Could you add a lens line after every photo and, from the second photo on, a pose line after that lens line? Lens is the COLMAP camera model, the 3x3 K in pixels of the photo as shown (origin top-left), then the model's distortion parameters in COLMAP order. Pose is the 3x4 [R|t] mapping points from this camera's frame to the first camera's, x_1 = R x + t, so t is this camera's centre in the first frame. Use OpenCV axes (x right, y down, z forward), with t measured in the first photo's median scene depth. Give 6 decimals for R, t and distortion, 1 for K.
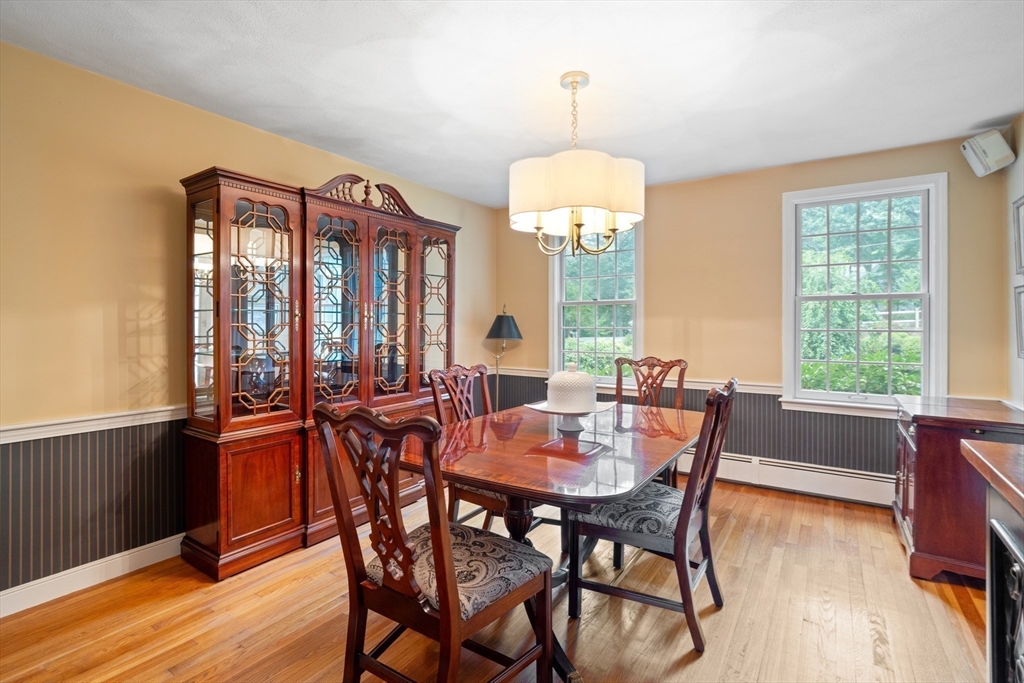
lens RADIAL K [[486.9, 0, 506.5], [0, 486.9, 327.9], [0, 0, 1]] dist [-0.002786, -0.000557]
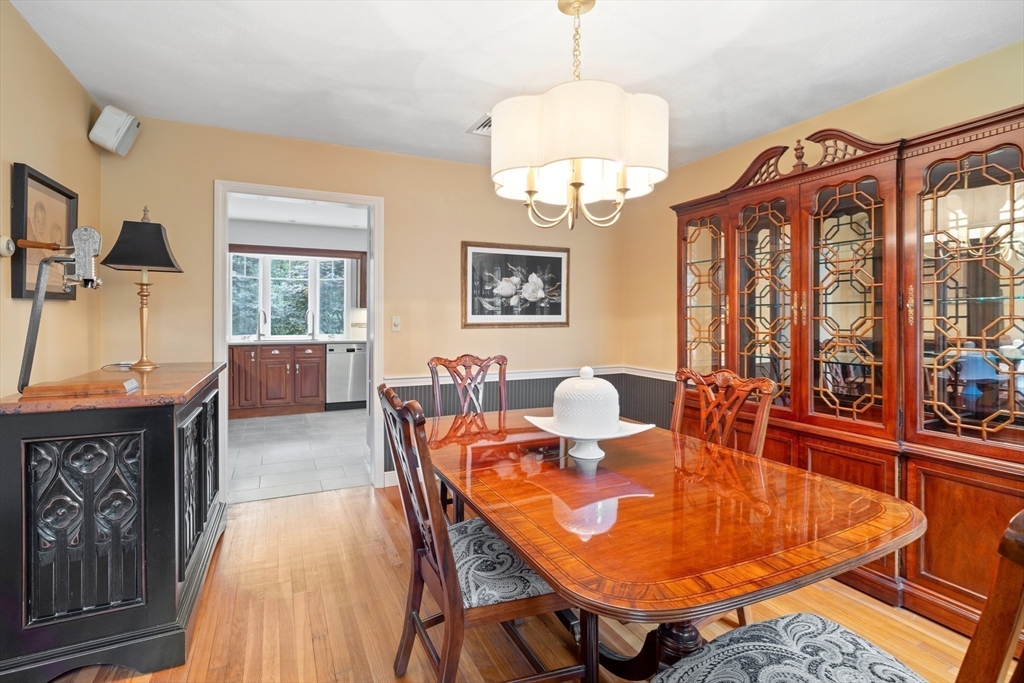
lens RADIAL K [[486.9, 0, 506.5], [0, 486.9, 327.9], [0, 0, 1]] dist [-0.002786, -0.000557]
pose [[-0.512753, 0.014255, -0.858418, 0.662959], [-0.004054, 0.999811, 0.019025, -0.004084], [0.858526, 0.013235, -0.512599, 1.005019]]
